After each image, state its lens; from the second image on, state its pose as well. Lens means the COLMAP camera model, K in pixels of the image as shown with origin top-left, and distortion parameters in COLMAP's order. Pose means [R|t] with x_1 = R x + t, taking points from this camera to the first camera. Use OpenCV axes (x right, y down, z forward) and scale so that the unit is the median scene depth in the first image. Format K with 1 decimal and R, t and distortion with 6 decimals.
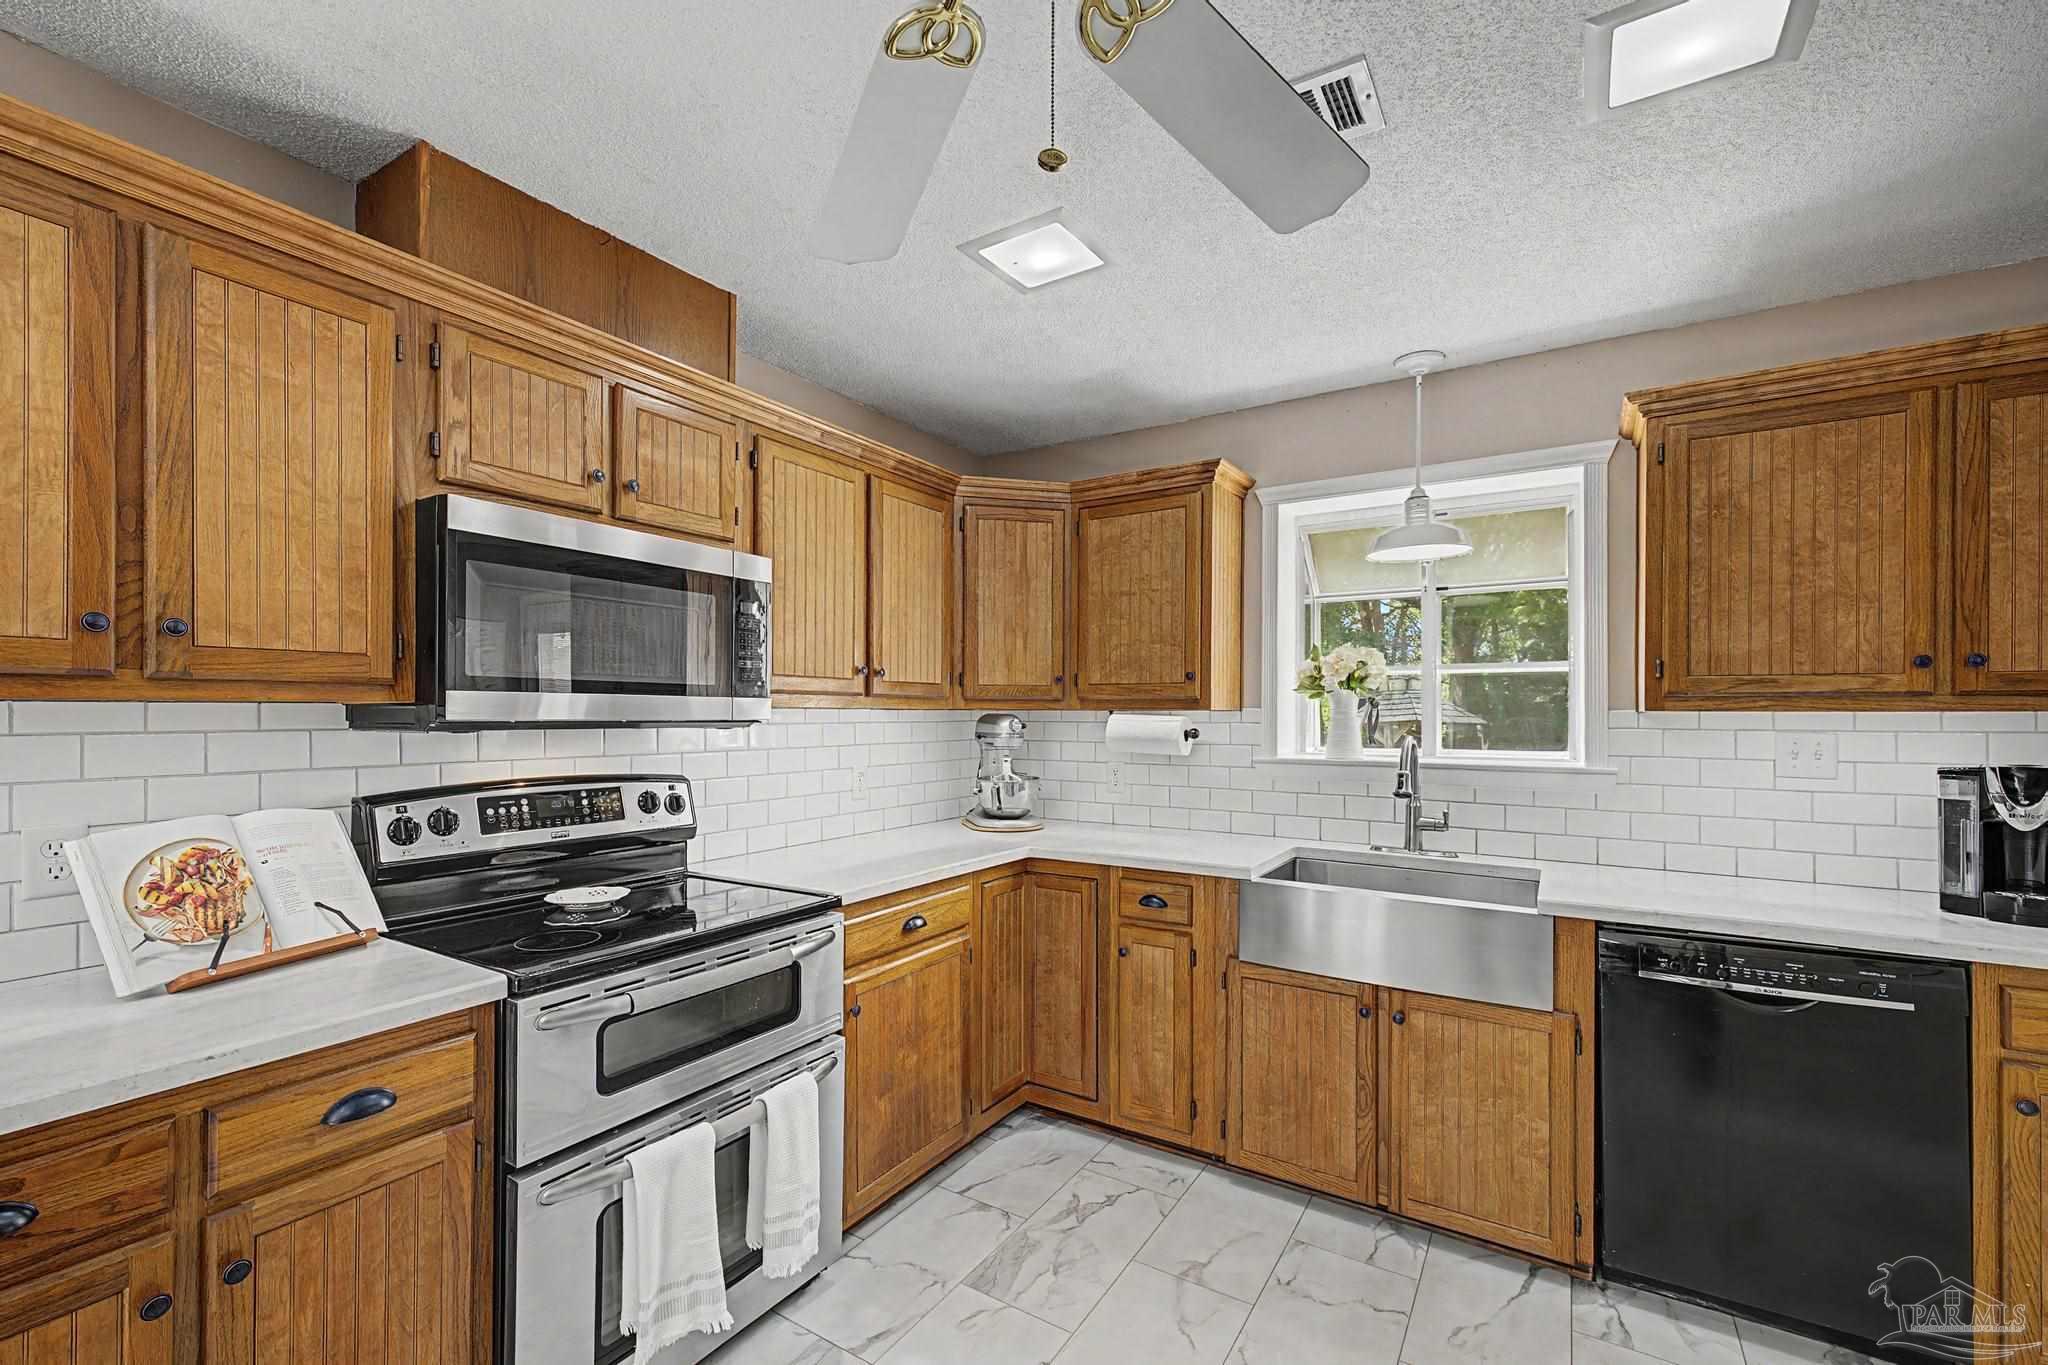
lens RADIAL K [[865.2, 0, 1019.8], [0, 865.2, 710.3], [0, 0, 1]] dist [0.009734, -0.002200]
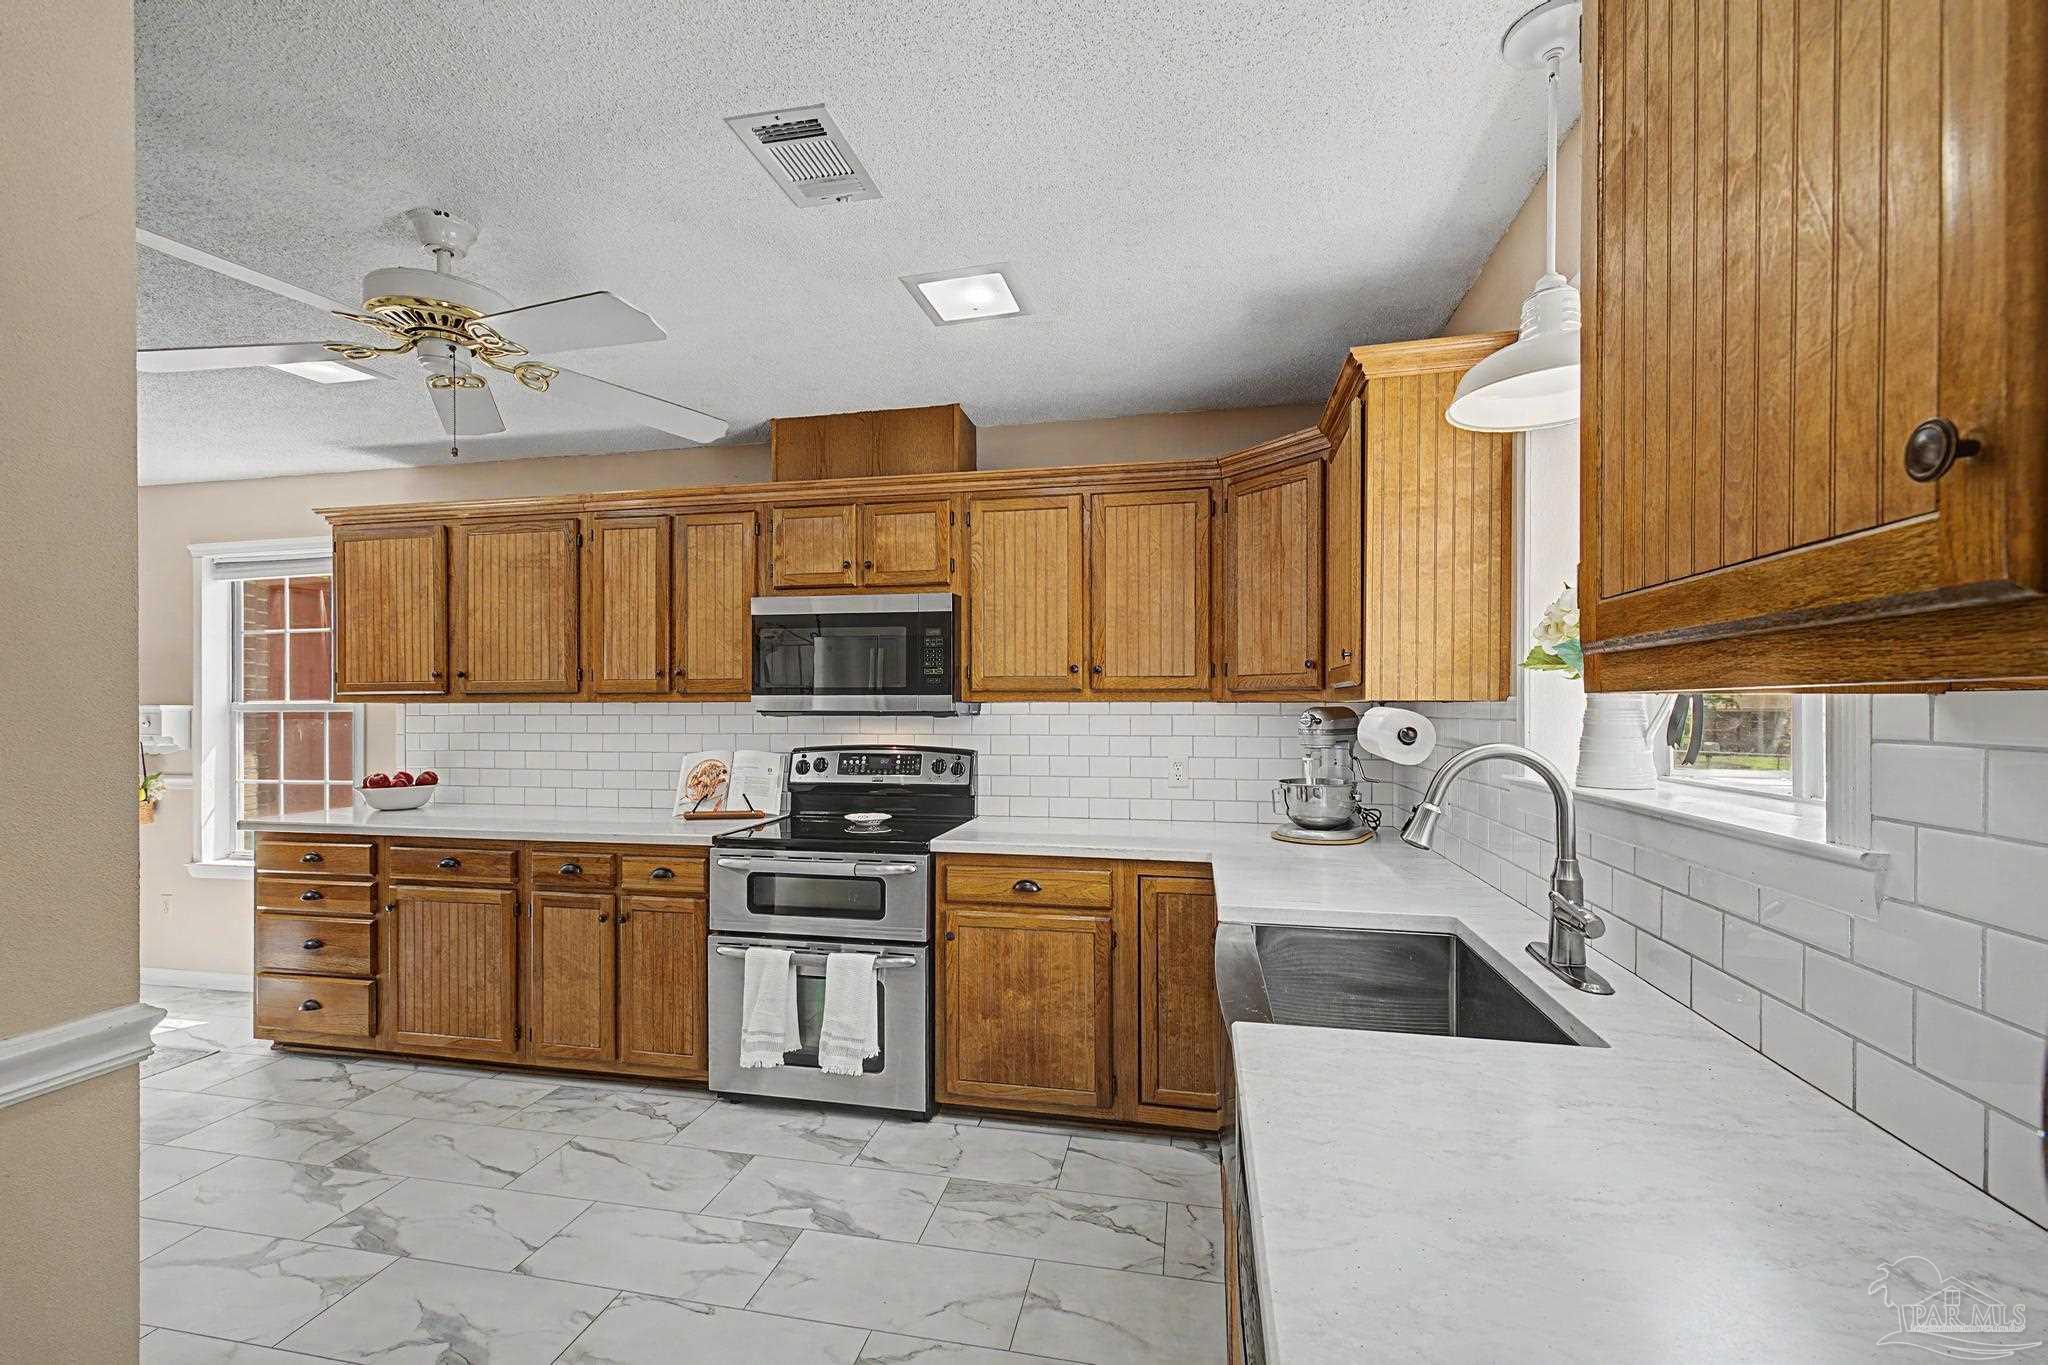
lens RADIAL K [[865.2, 0, 1021.8], [0, 865.2, 703.5], [0, 0, 1]] dist [0.009734, -0.002200]
pose [[0.352038, -0.006619, -0.935962, 1.020737], [0.004686, 0.999975, -0.005309, 0.006863], [0.935974, -0.002517, 0.352060, 0.622073]]
